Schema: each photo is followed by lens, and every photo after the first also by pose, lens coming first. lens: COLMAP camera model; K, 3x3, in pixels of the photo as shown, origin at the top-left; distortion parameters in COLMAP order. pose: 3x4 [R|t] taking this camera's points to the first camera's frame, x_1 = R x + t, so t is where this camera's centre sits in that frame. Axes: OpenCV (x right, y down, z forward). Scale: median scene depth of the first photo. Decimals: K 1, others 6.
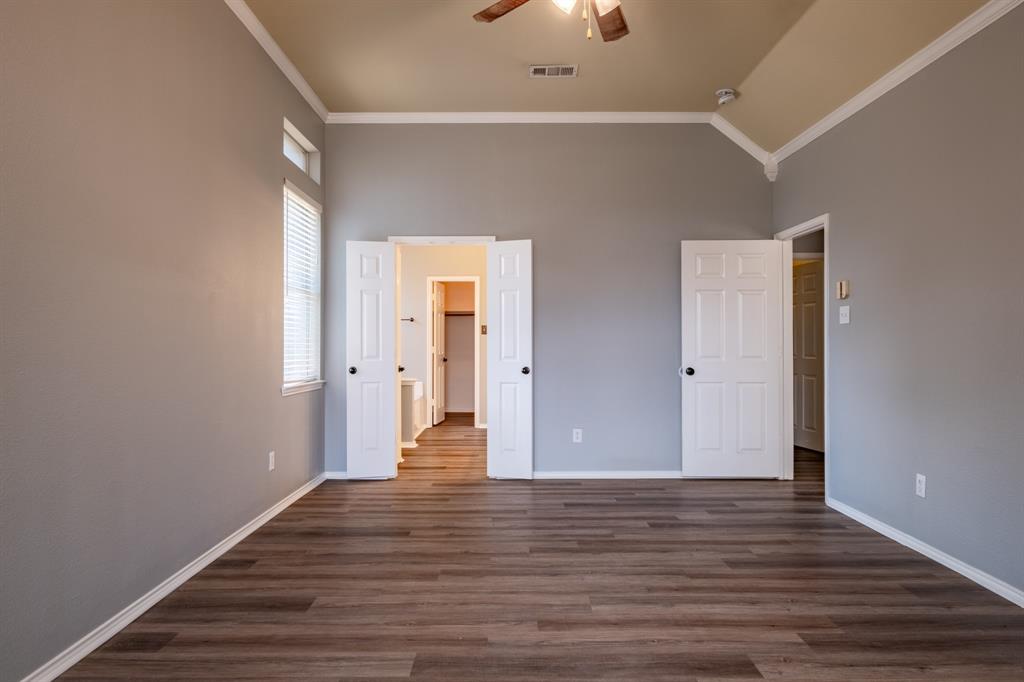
lens RADIAL K [[663.1, 0, 511.1], [0, 663.1, 340.3], [0, 0, 1]] dist [0.003246, 0.000946]
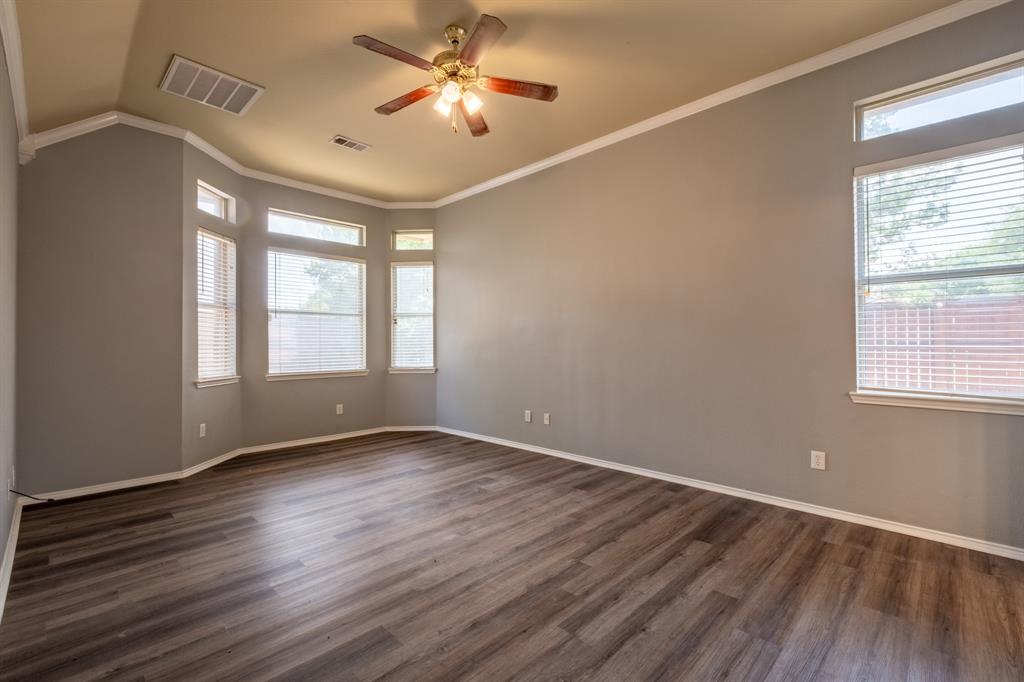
lens RADIAL K [[453.3, 0, 511.7], [0, 453.3, 342.2], [0, 0, 1]] dist [-0.003106, -0.000044]
pose [[-0.708587, -0.001502, -0.705622, 0.644594], [0.002969, 0.999983, -0.005110, 0.000218], [0.705617, -0.005716, -0.708570, 1.593229]]
